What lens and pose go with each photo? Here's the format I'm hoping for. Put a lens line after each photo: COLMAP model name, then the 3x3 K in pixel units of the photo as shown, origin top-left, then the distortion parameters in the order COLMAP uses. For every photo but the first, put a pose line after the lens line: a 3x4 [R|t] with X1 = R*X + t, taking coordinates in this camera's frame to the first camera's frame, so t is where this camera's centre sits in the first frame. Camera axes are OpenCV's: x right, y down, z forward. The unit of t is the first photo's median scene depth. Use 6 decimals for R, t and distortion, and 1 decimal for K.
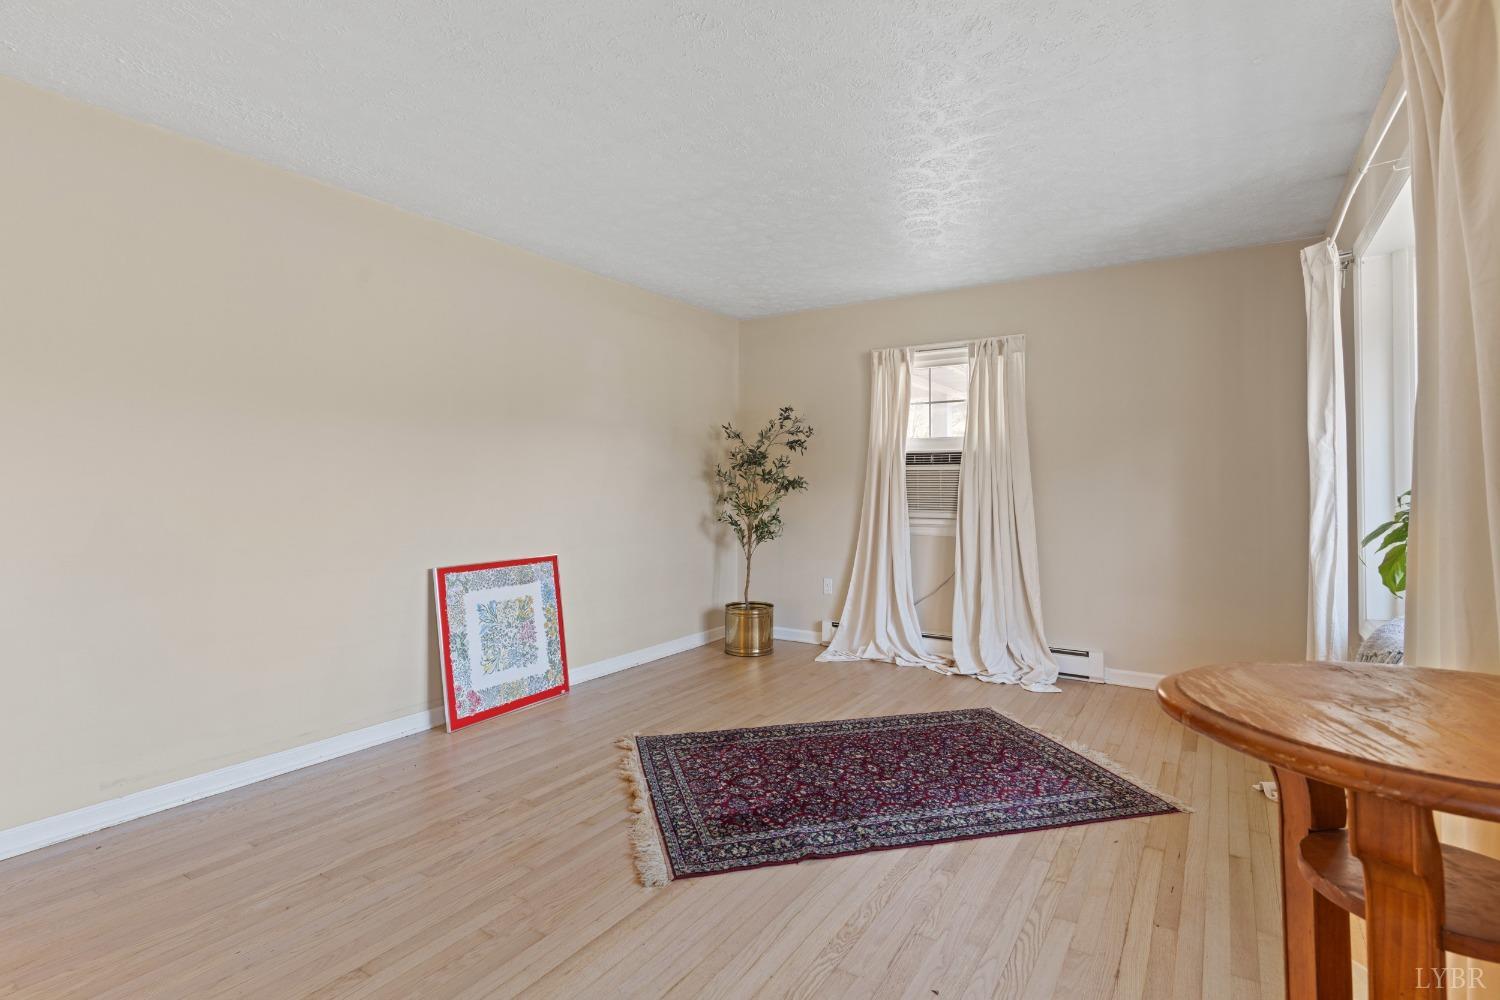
lens RADIAL K [[721.9, 0, 751.7], [0, 721.9, 482.8], [0, 0, 1]] dist [0.000435, -0.000063]
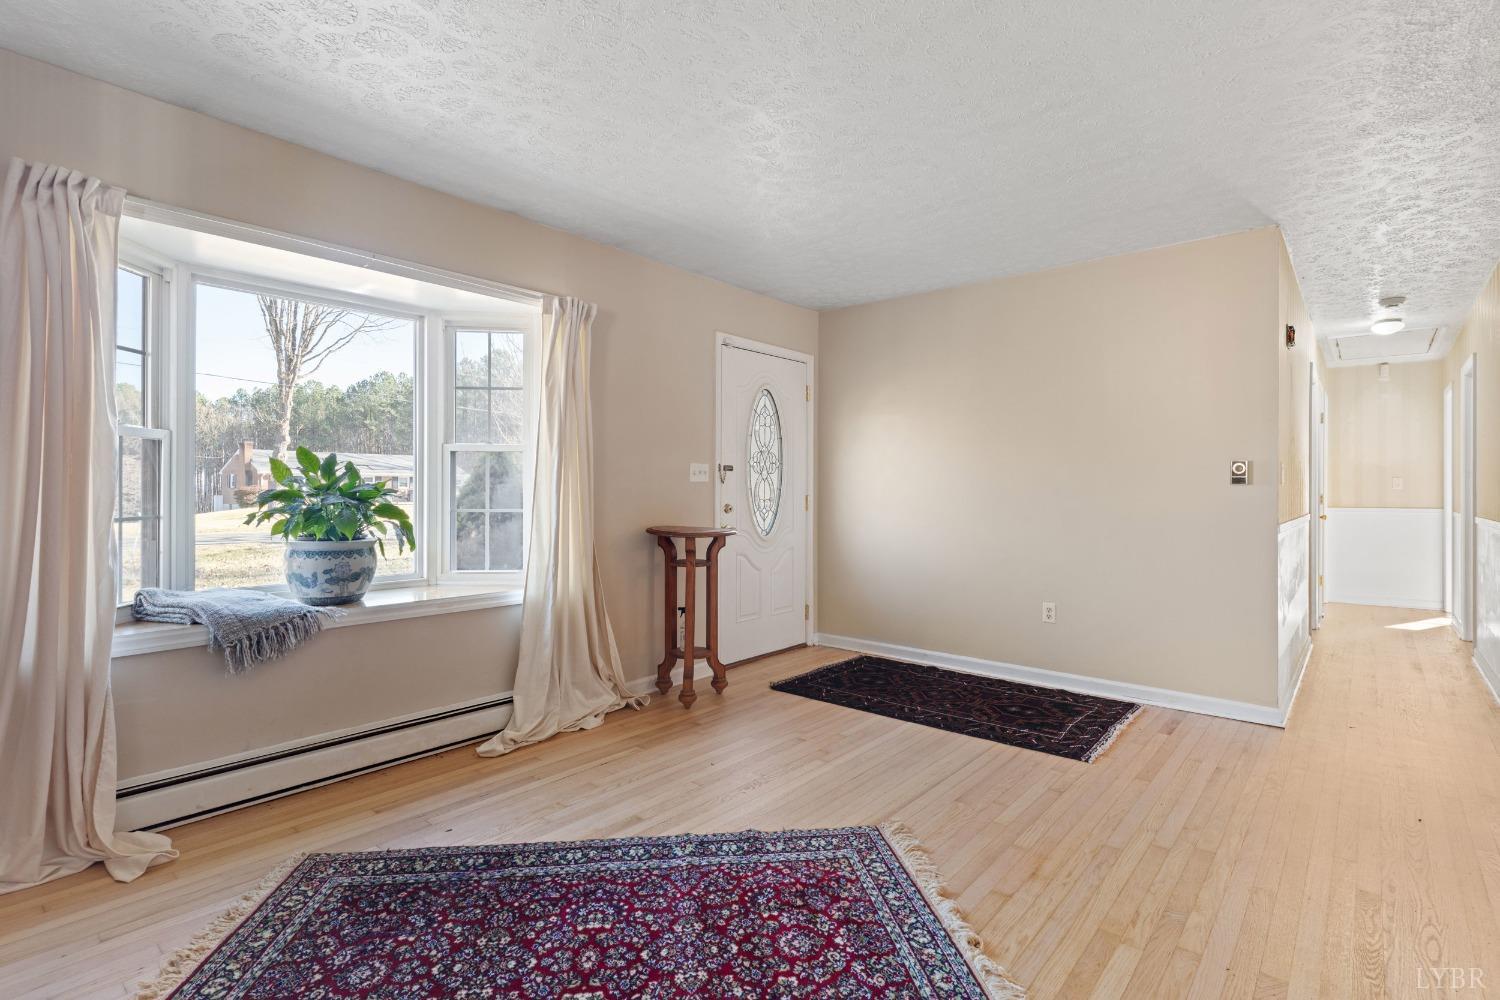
lens RADIAL K [[721.9, 0, 751.7], [0, 721.9, 482.8], [0, 0, 1]] dist [0.000435, -0.000063]
pose [[-0.991789, -0.001532, 0.127876, -0.041402], [-0.003116, 0.999921, -0.012187, 0.010433], [-0.127847, -0.012485, -0.991715, 1.577281]]
